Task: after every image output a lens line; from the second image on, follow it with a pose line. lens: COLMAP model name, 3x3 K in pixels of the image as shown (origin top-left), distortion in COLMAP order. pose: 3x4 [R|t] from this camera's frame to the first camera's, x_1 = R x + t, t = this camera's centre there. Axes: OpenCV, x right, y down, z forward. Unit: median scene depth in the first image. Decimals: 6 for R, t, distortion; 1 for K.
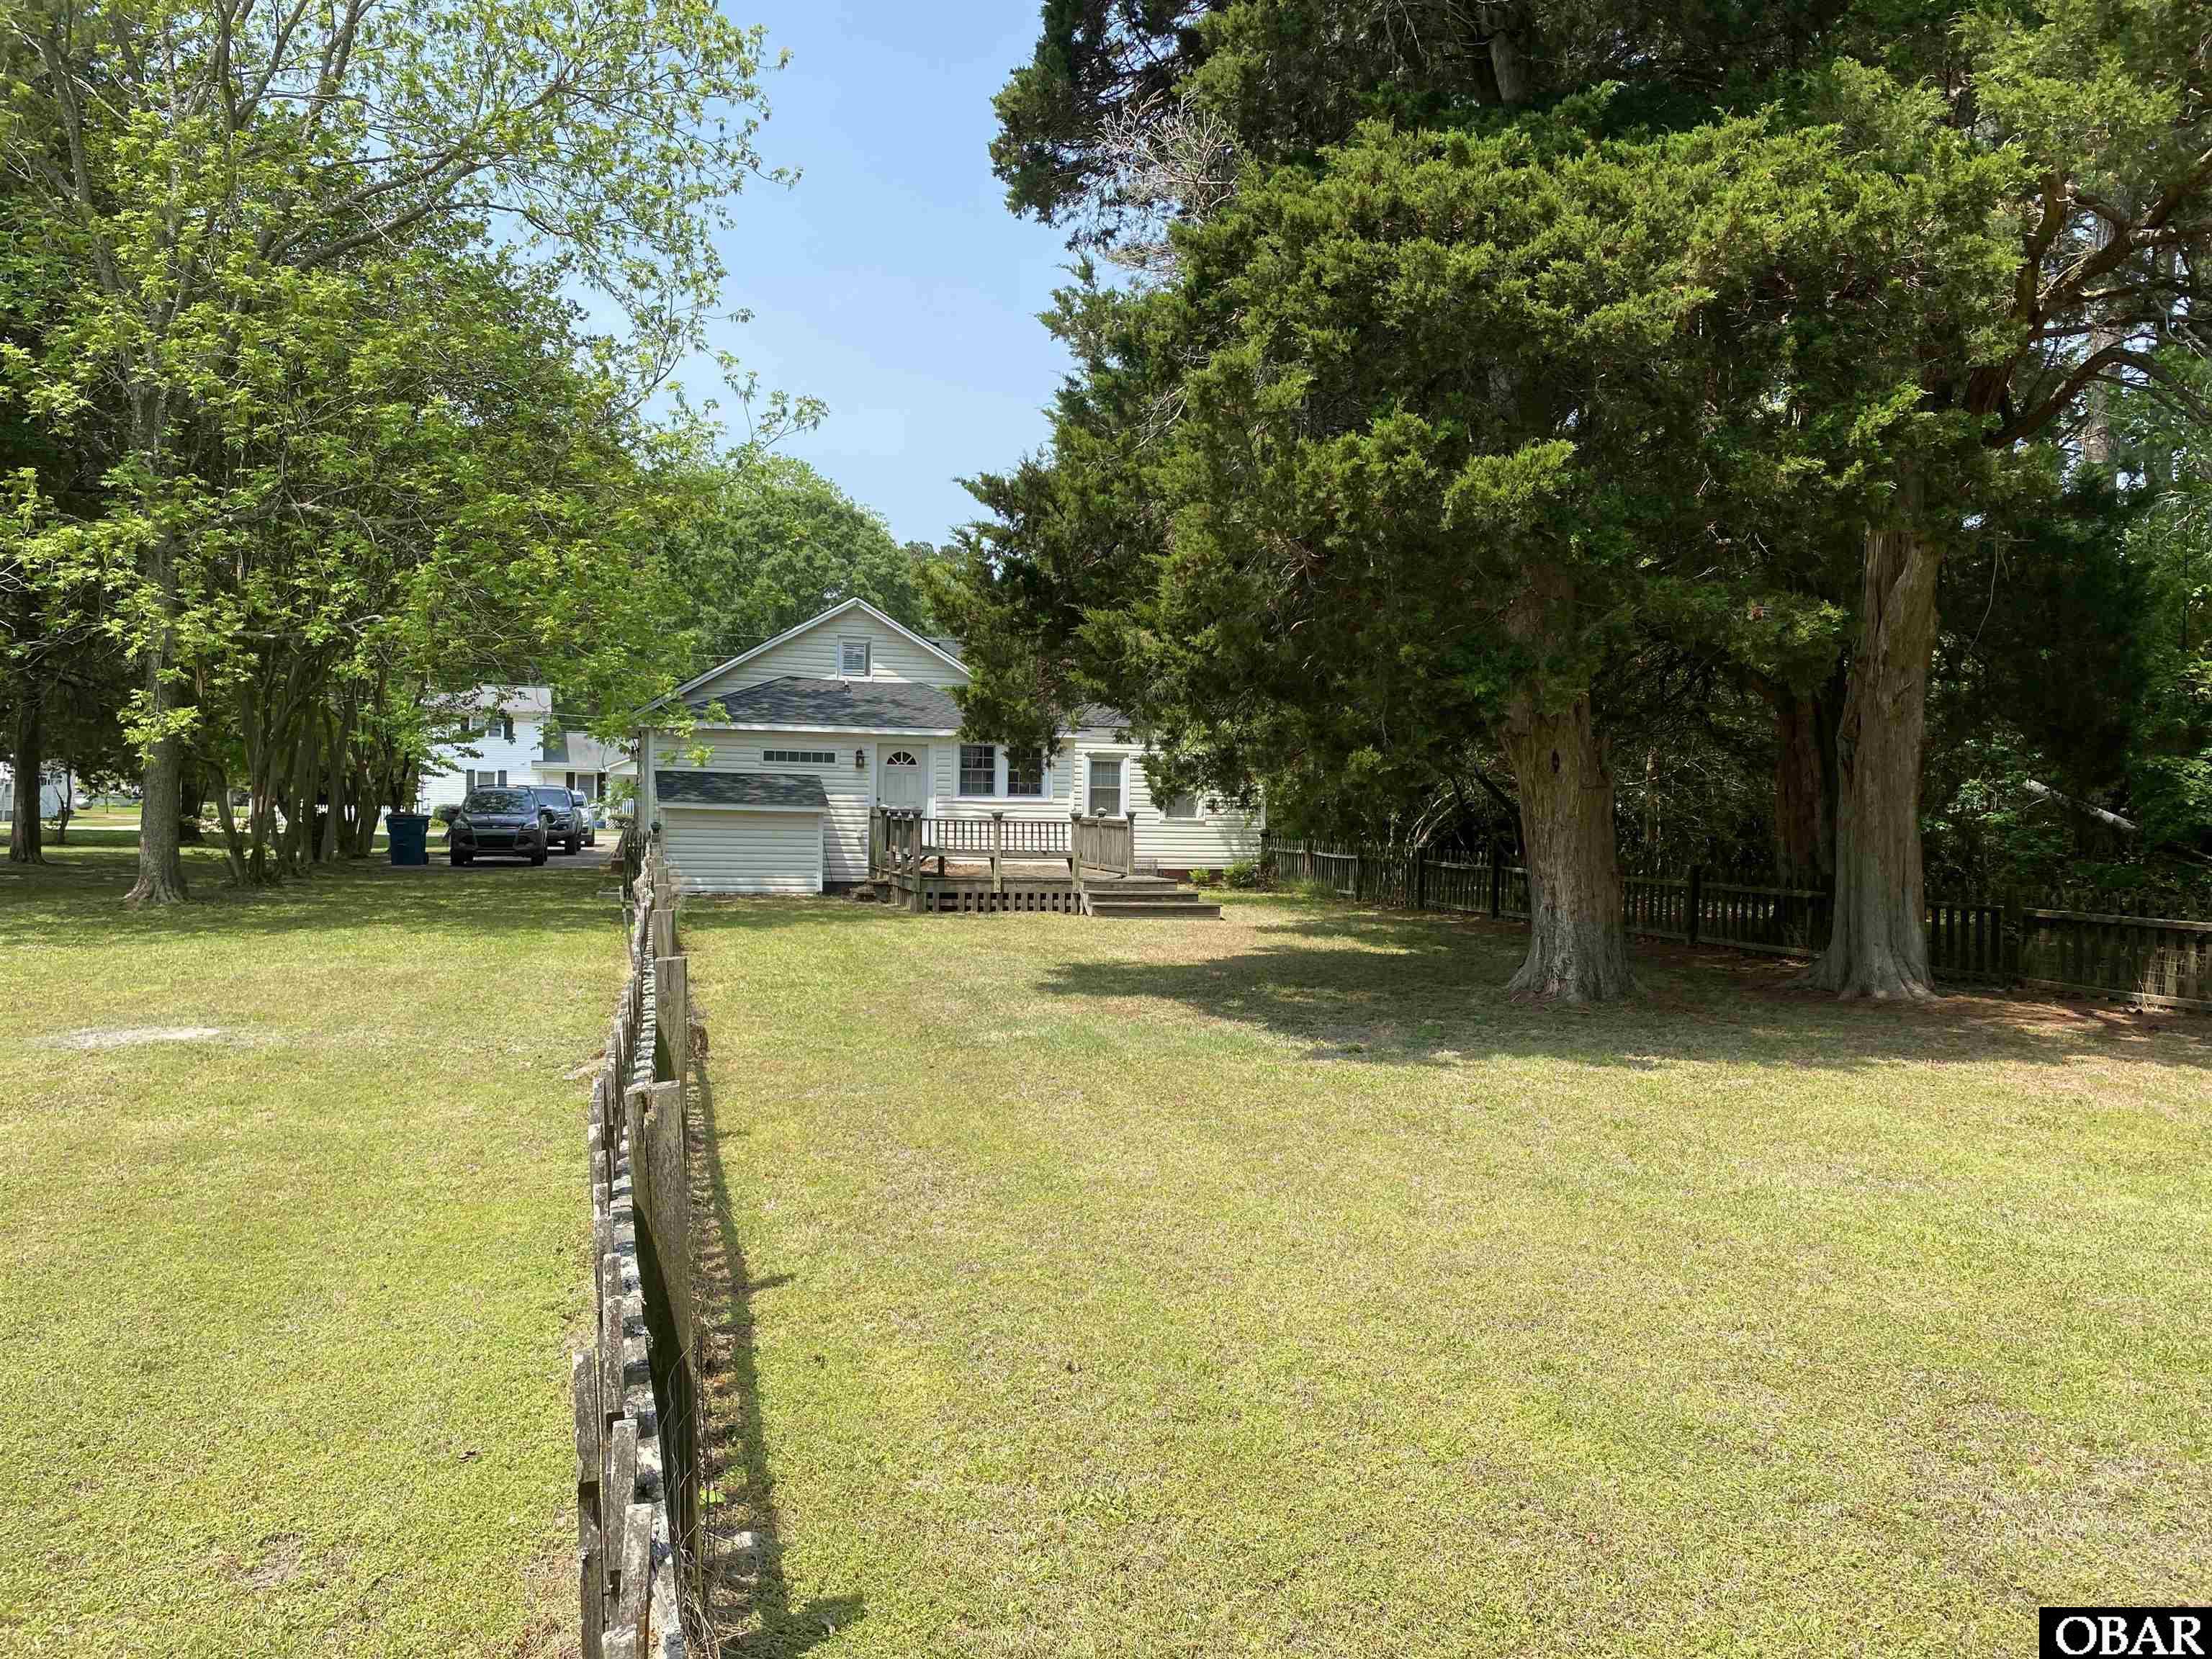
lens RADIAL K [[1687.9, 0, 1111.4], [0, 1687.9, 849.0], [0, 0, 1]] dist [0.034512, -0.002248]
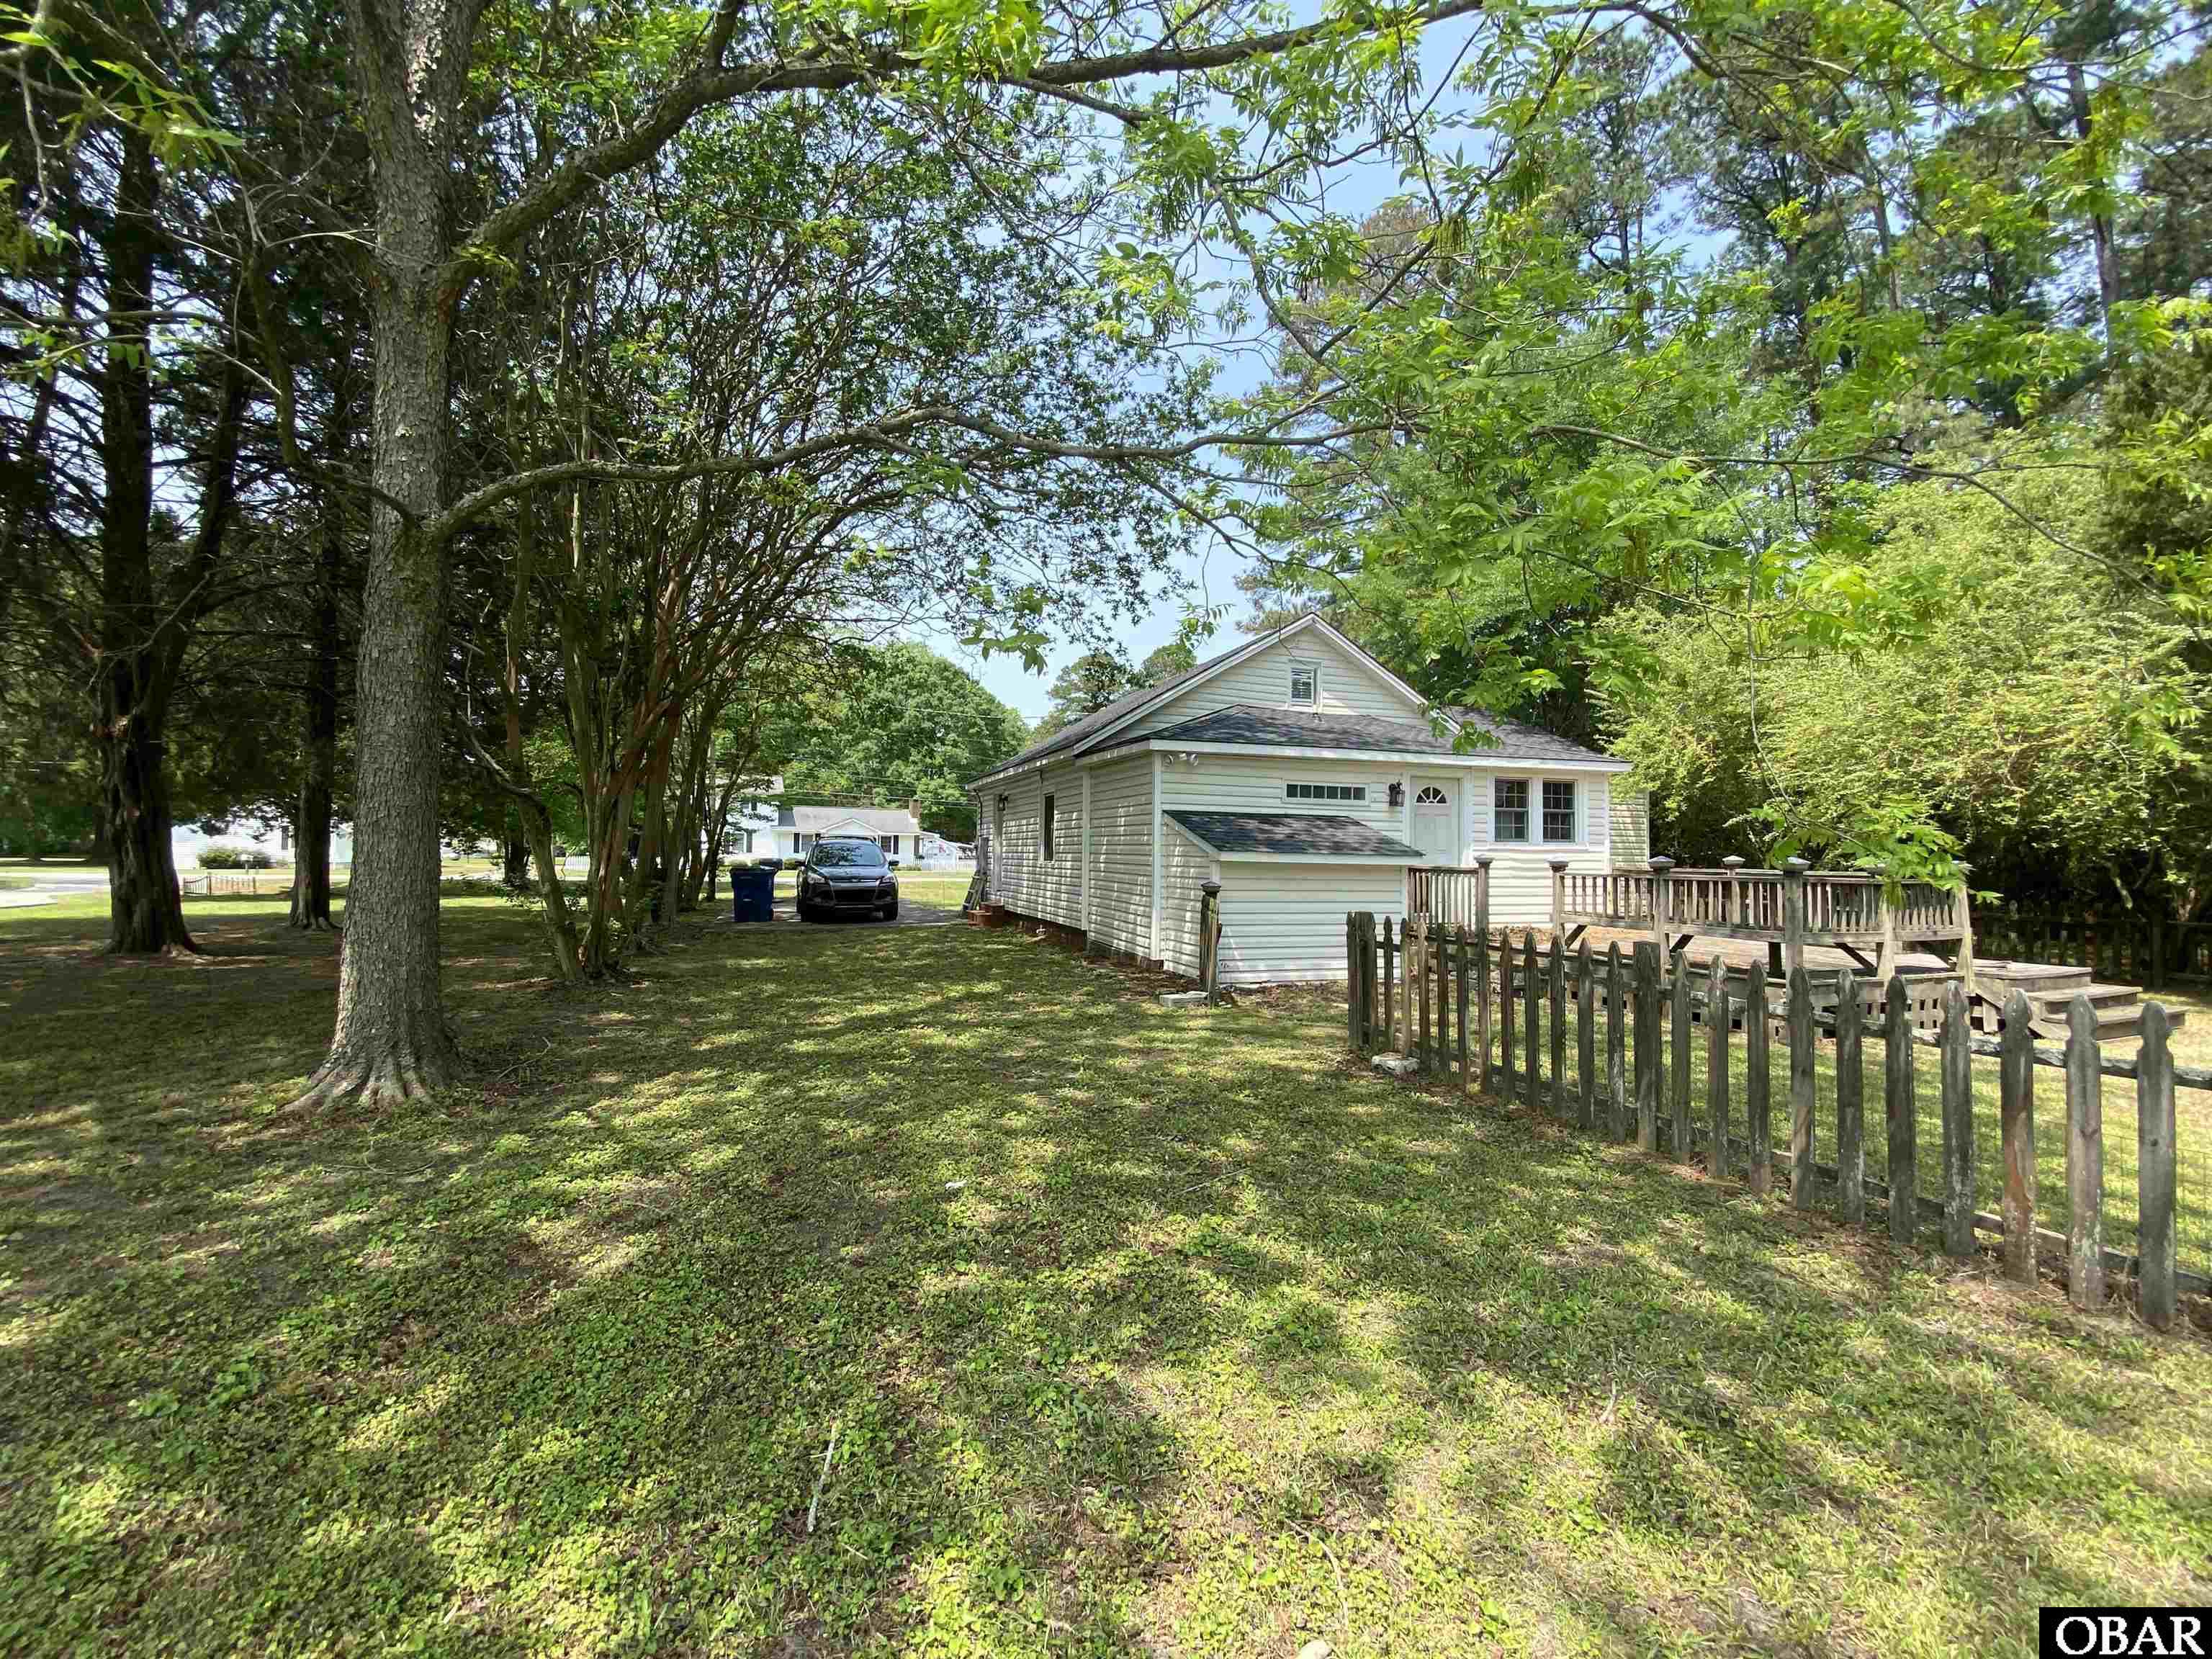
lens RADIAL K [[891.6, 0, 1106.0], [0, 891.6, 829.5], [0, 0, 1]] dist [0.062086, -0.046284]
pose [[0.997627, -0.005936, 0.068592, -0.303207], [0.009469, 0.998638, -0.051310, -0.017167], [-0.068194, 0.051837, 0.996324, 0.586181]]
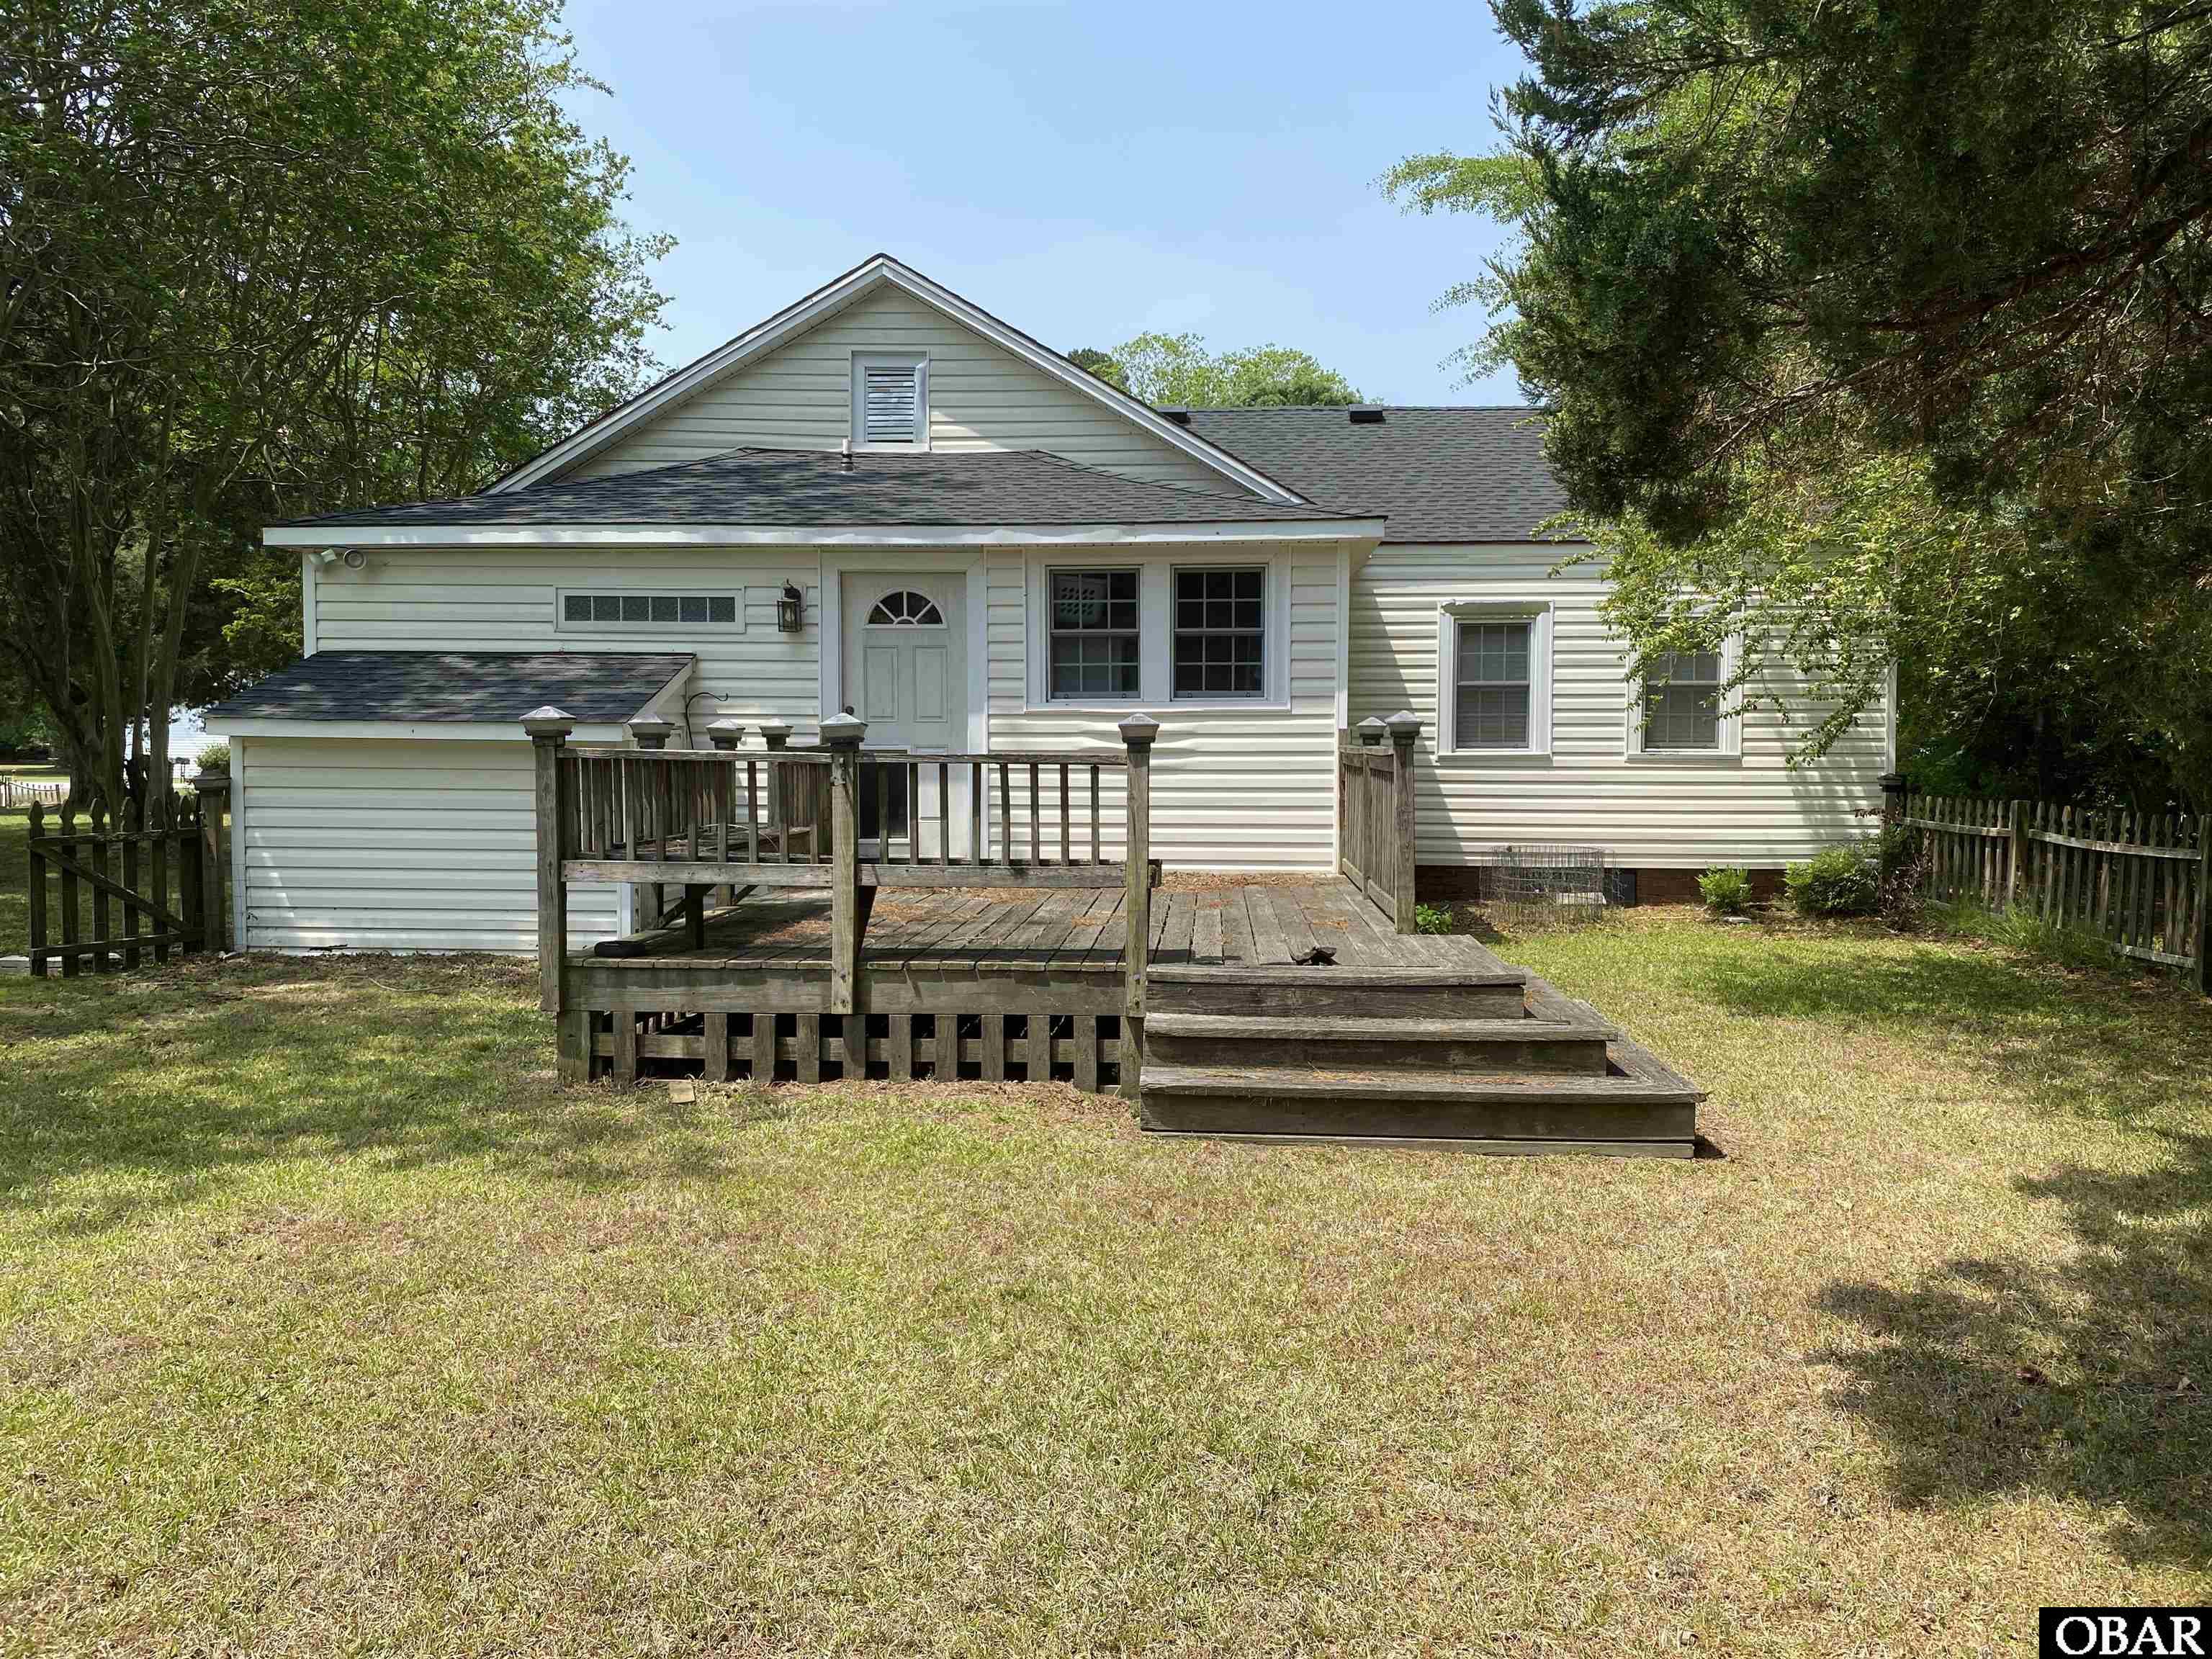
lens RADIAL K [[1701.4, 0, 1117.2], [0, 1701.4, 795.7], [0, 0, 1]] dist [0.098355, -0.131469]
pose [[0.945567, -0.004458, -0.325398, 0.056223], [0.004571, 0.999989, -0.000417, -0.008201], [0.325396, -0.001093, 0.945577, 0.625025]]
